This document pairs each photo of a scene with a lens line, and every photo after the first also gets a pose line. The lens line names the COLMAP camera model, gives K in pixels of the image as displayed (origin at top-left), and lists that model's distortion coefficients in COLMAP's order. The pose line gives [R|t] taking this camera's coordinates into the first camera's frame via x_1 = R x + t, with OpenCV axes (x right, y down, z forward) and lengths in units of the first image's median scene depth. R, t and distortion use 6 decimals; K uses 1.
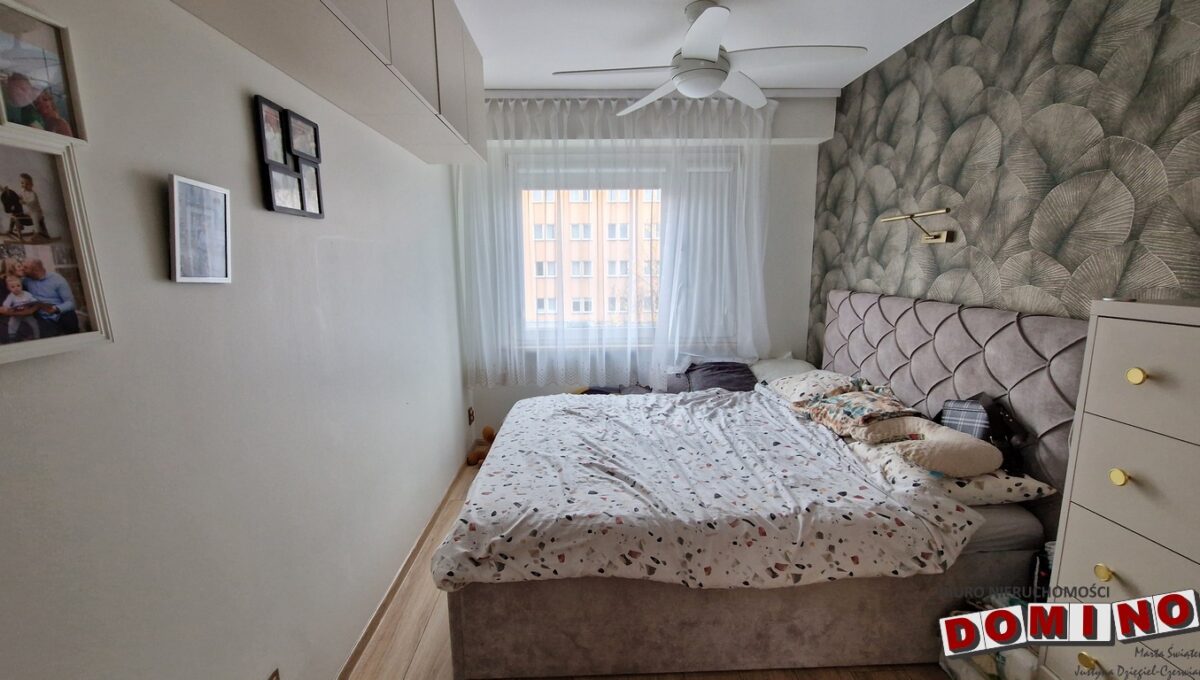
lens RADIAL K [[490.6, 0, 596.2], [0, 490.6, 344.7], [0, 0, 1]] dist [0.003196, 0.000505]
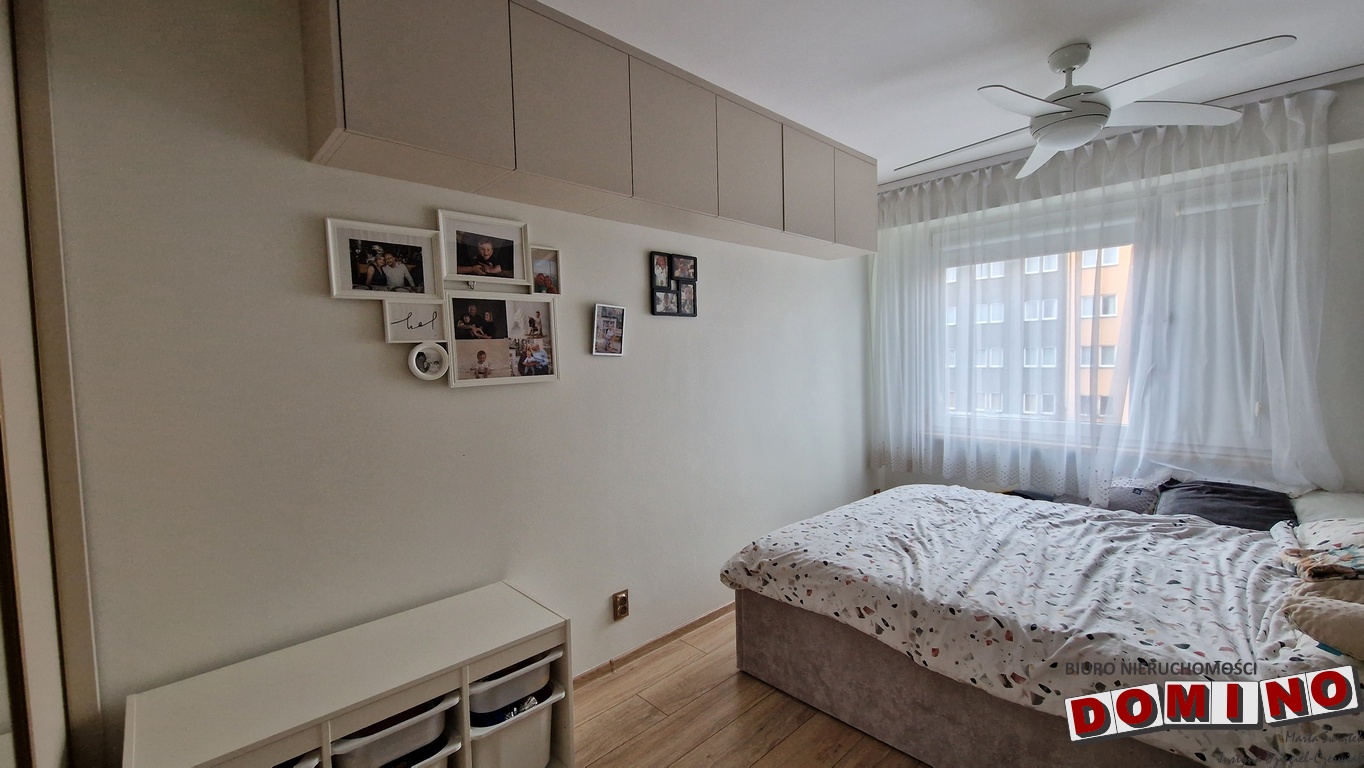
lens RADIAL K [[550.5, 0, 676.3], [0, 550.5, 390.7], [0, 0, 1]] dist [0.003560, -0.006423]
pose [[0.666911, 0.039104, -0.744111, 0.601678], [-0.107347, 0.993247, -0.044014, 0.046153], [0.737364, 0.109231, 0.666605, -0.137113]]
